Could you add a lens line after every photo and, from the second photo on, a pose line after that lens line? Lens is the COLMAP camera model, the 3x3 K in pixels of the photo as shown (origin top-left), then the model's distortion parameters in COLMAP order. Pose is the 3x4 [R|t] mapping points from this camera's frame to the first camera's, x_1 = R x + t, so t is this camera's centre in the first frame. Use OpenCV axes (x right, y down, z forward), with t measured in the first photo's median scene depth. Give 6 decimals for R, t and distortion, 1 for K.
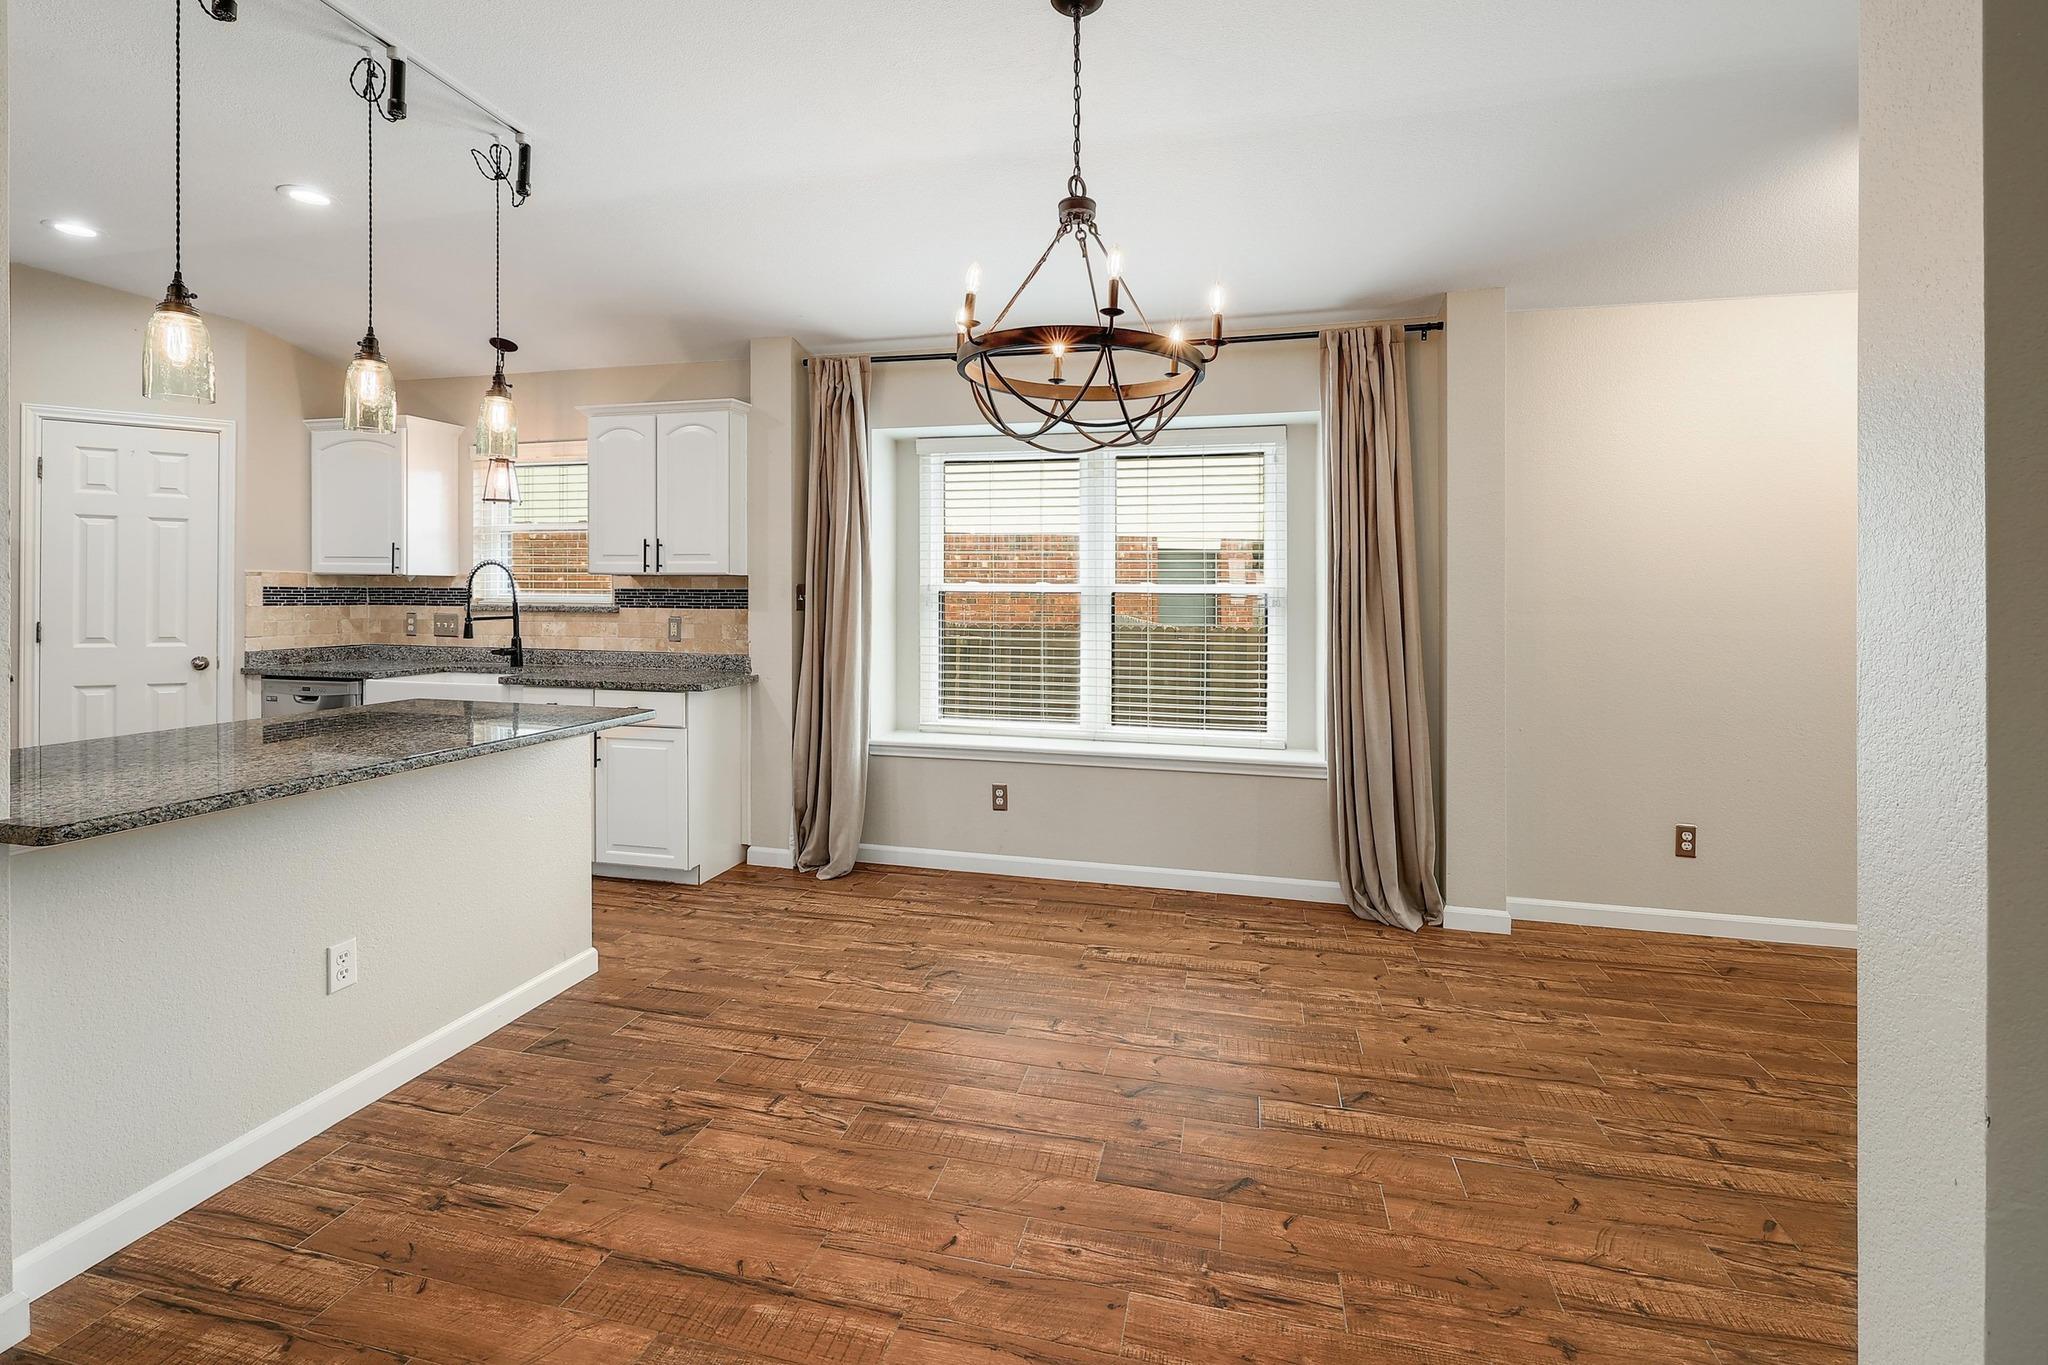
lens RADIAL K [[904.6, 0, 1017.4], [0, 904.6, 598.5], [0, 0, 1]] dist [-0.000767, 0.000729]
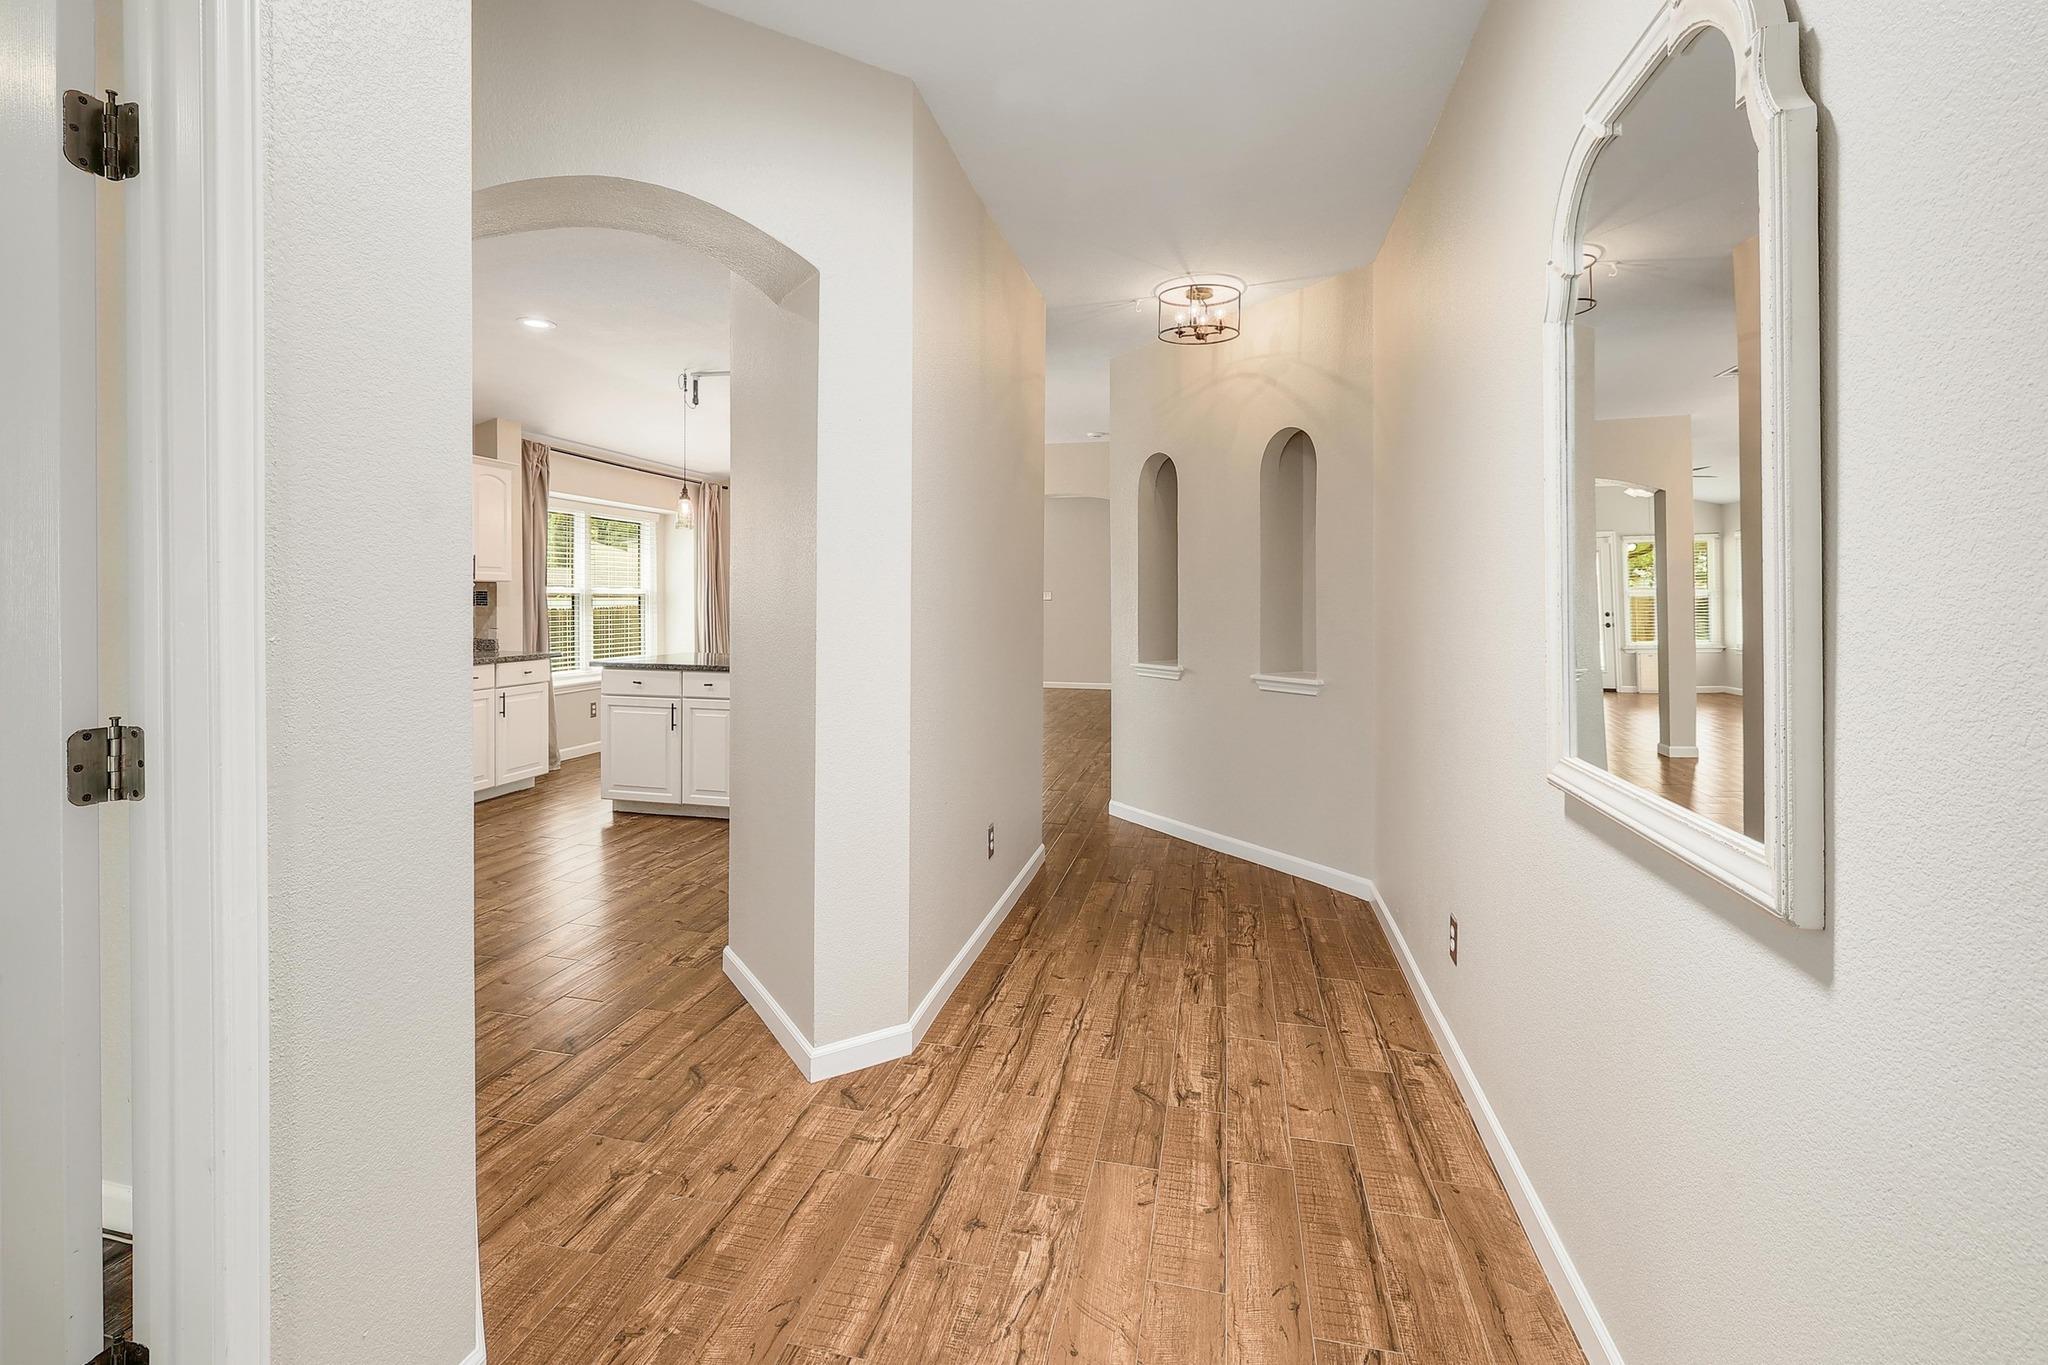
lens RADIAL K [[903.5, 0, 1020.8], [0, 903.5, 598.3], [0, 0, 1]] dist [-0.000826, -0.000081]
pose [[-0.023609, -0.010932, 0.999661, -1.785159], [0.000661, 0.999940, 0.010951, -0.015163], [-0.999721, 0.000919, -0.023601, 0.210987]]
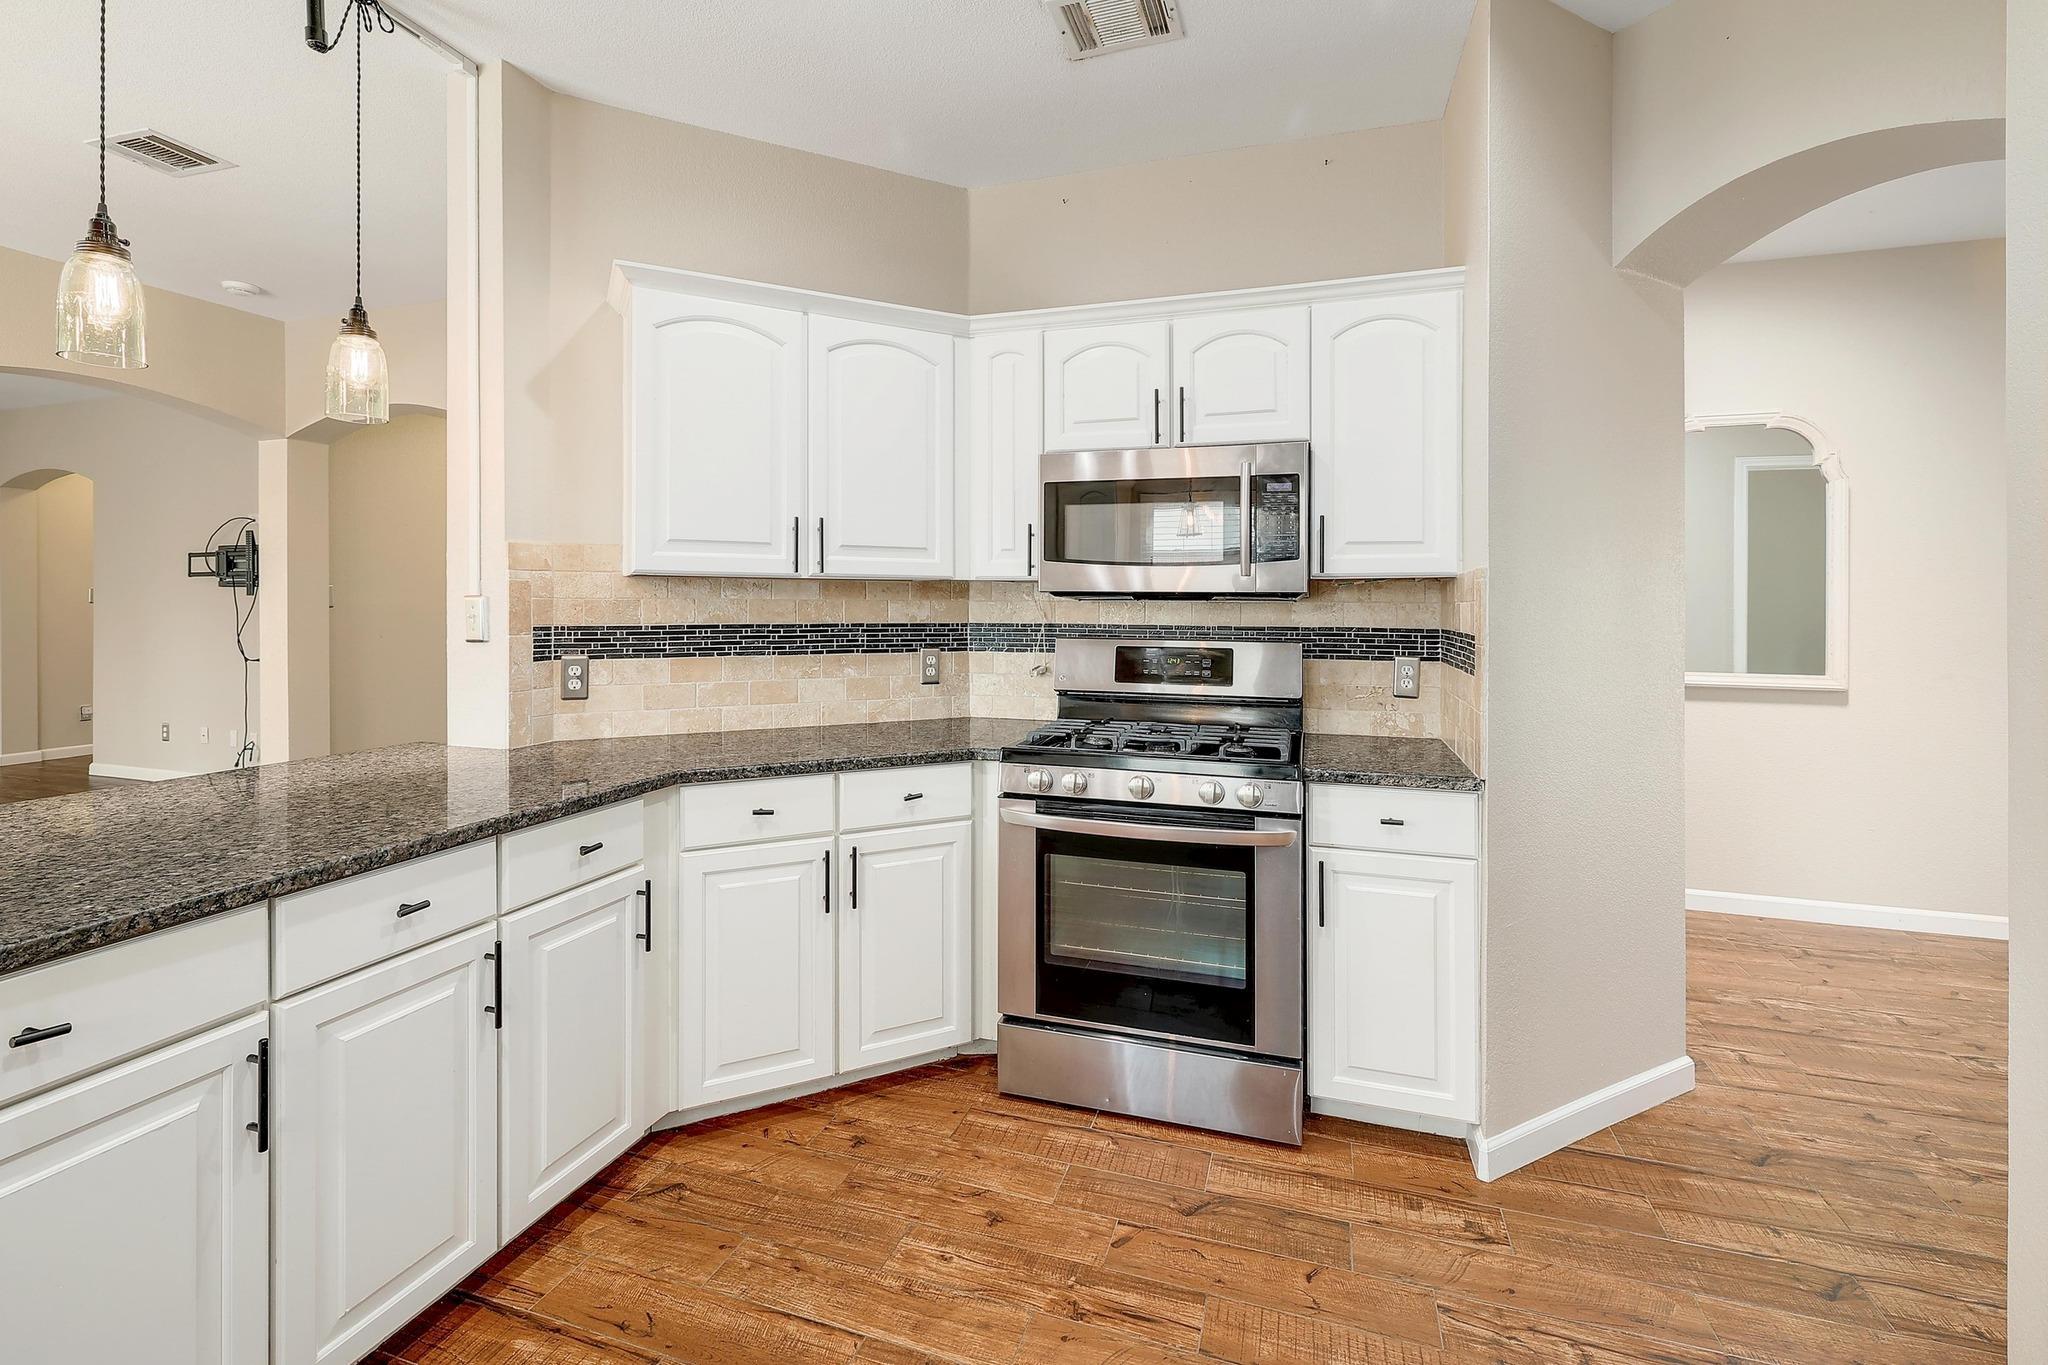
lens RADIAL K [[903.5, 0, 1020.8], [0, 903.5, 598.3], [0, 0, 1]] dist [-0.000826, -0.000081]
pose [[-0.997471, -0.010031, 0.070368, -0.830874], [-0.010077, 0.999949, -0.000297, -0.009942], [-0.070362, -0.001005, -0.997521, 0.929577]]
